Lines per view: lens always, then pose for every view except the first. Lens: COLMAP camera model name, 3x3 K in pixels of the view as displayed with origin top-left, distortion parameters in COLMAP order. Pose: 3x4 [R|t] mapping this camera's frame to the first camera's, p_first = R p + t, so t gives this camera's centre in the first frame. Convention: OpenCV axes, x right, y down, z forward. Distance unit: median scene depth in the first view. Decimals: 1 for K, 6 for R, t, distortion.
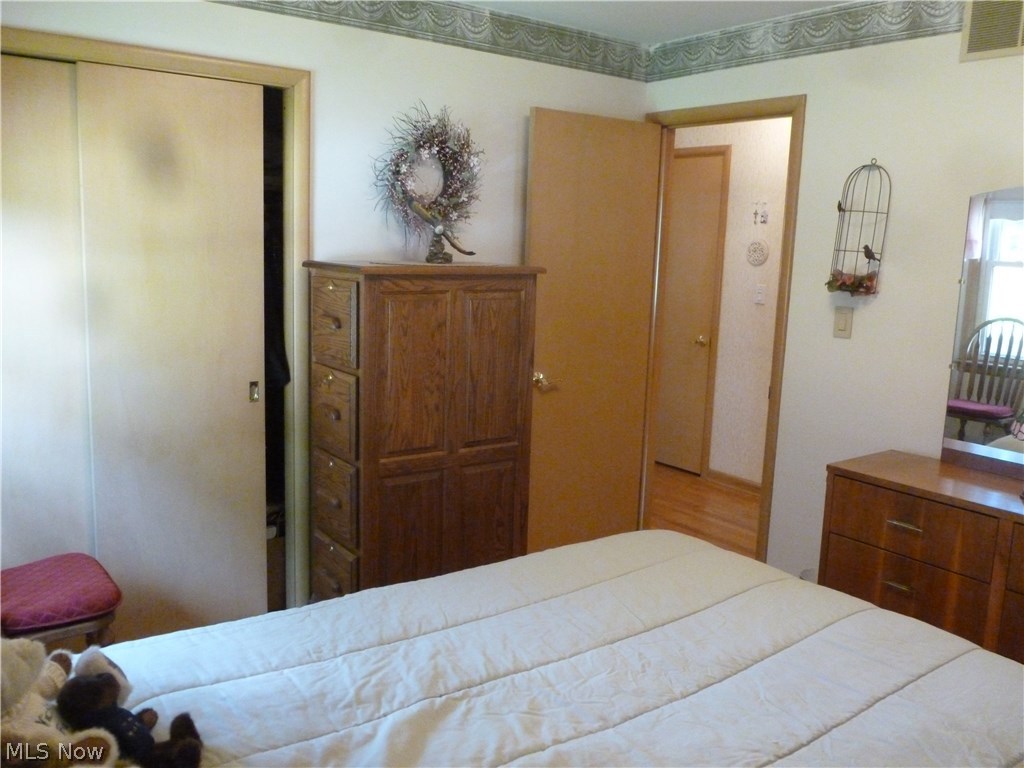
lens RADIAL K [[878.1, 0, 499.6], [0, 878.1, 380.2], [0, 0, 1]] dist [-0.006385, 0.004163]
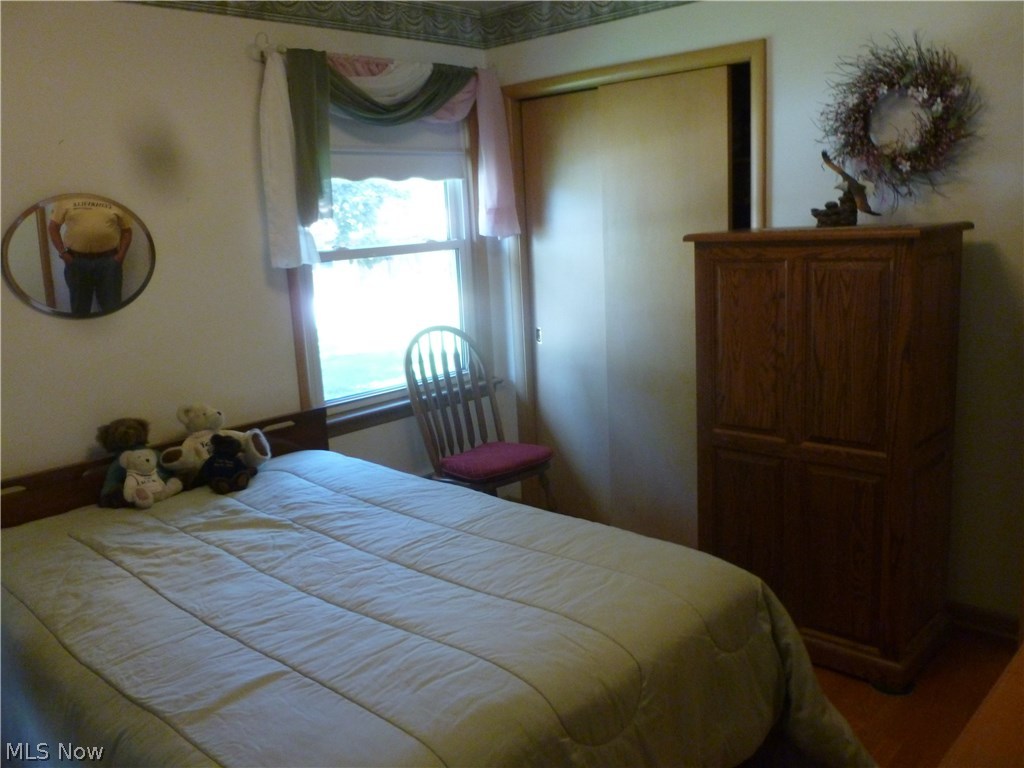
lens RADIAL K [[878.1, 0, 499.6], [0, 878.1, 380.2], [0, 0, 1]] dist [-0.006385, 0.004163]
pose [[0.186630, 0.138177, -0.972665, 0.778299], [-0.111202, 0.986668, 0.118830, -0.054604], [0.976116, 0.085985, 0.199507, 0.555370]]
